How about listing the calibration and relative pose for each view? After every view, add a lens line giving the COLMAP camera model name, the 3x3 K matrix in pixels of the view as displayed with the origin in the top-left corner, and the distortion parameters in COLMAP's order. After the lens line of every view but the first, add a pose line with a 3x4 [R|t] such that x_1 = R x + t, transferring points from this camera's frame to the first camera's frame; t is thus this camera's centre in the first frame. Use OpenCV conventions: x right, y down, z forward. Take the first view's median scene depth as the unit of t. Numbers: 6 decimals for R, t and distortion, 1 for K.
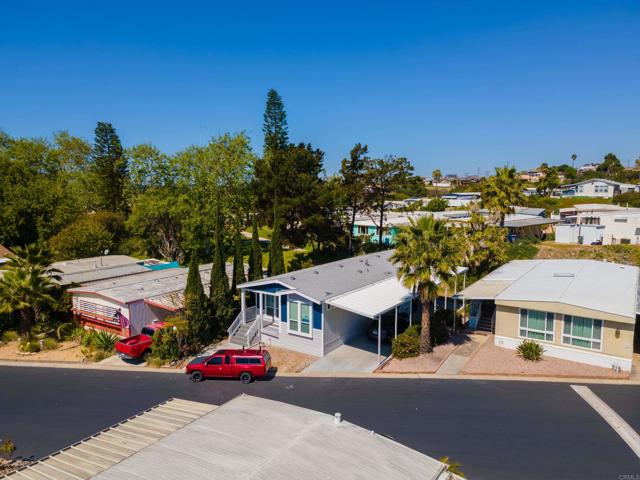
lens RADIAL K [[467.4, 0, 320.0], [0, 467.4, 240.0], [0, 0, 1]] dist [0.065651, 0.004687]
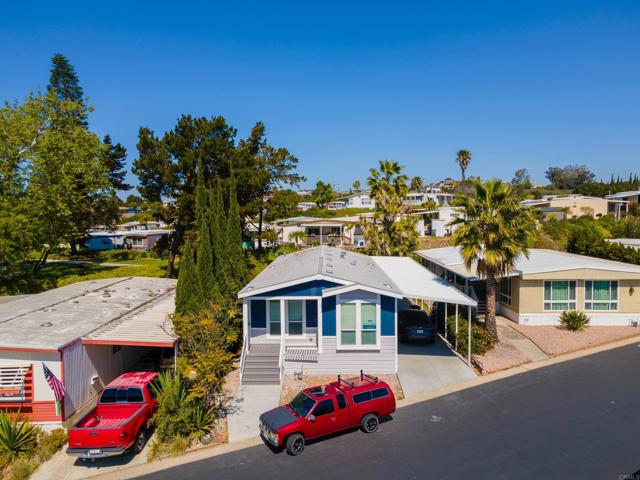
lens RADIAL K [[467.4, 0, 320.0], [0, 467.4, 240.0], [0, 0, 1]] dist [0.065651, 0.004687]
pose [[0.830852, -0.044573, 0.554706, -0.480887], [0.076648, 0.996453, -0.034736, 0.059994], [-0.551190, 0.071378, 0.831321, 0.441422]]
